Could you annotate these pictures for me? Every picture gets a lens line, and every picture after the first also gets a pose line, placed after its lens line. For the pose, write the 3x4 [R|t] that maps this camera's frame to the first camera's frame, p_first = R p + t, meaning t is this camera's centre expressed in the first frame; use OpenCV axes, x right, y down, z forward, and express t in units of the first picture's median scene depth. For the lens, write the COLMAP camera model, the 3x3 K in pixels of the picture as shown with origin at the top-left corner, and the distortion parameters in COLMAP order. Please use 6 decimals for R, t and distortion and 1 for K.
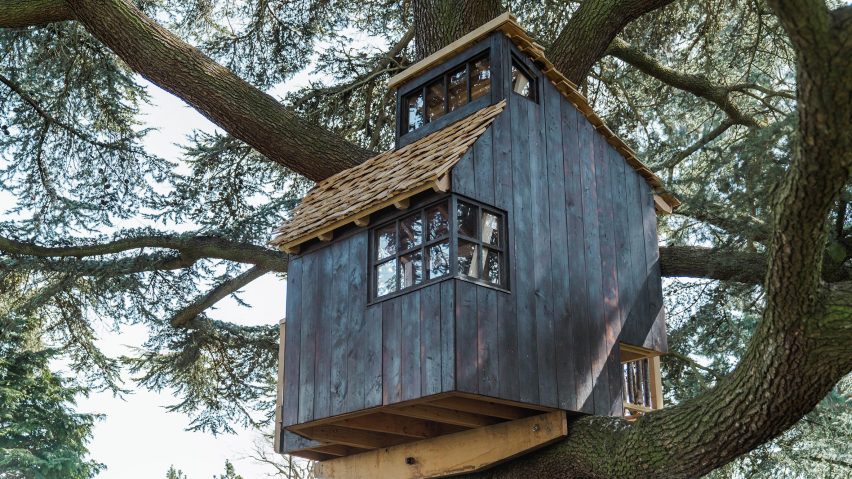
lens RADIAL K [[948.0, 0, 454.3], [0, 948.0, 240.8], [0, 0, 1]] dist [0.014963, 0.010108]
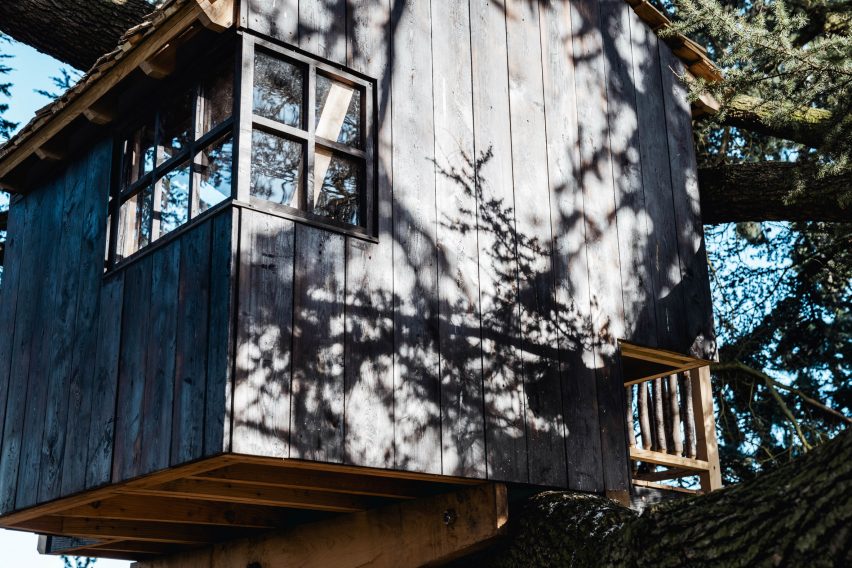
lens RADIAL K [[1067.5, 0, 458.3], [0, 1067.5, 236.5], [0, 0, 1]] dist [0.085560, 0.003306]
pose [[0.999126, -0.026005, -0.032719, 0.046351], [0.025645, 0.999606, -0.011383, 0.023611], [0.033002, 0.010534, 0.999400, 0.180417]]
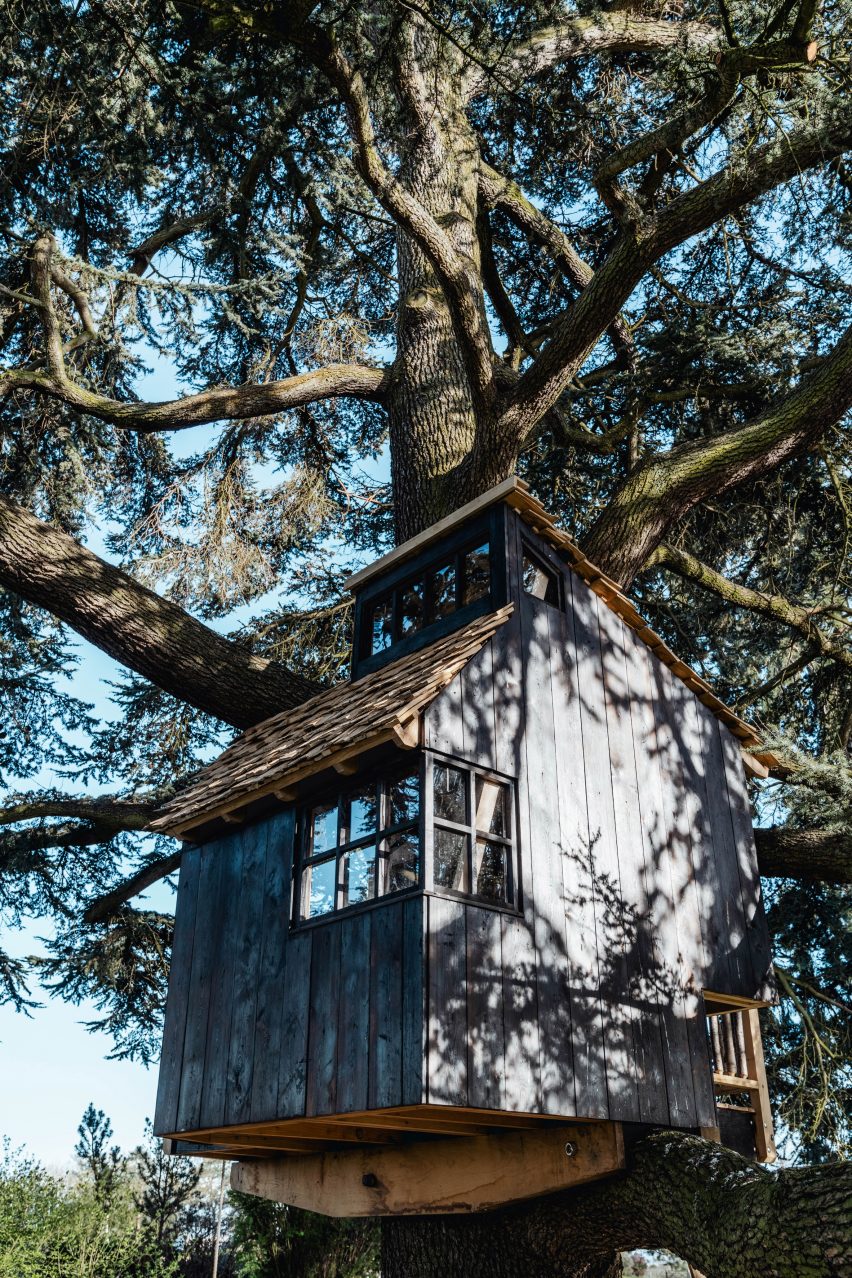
lens RADIAL K [[1102.6, 0, 409.0], [0, 1102.6, 588.0], [0, 0, 1]] dist [0.008436, -0.004571]
pose [[0.998524, -0.004049, -0.054157, 0.010158], [-0.006241, 0.982056, -0.188487, -0.006972], [0.053949, 0.188547, 0.980581, 0.107734]]
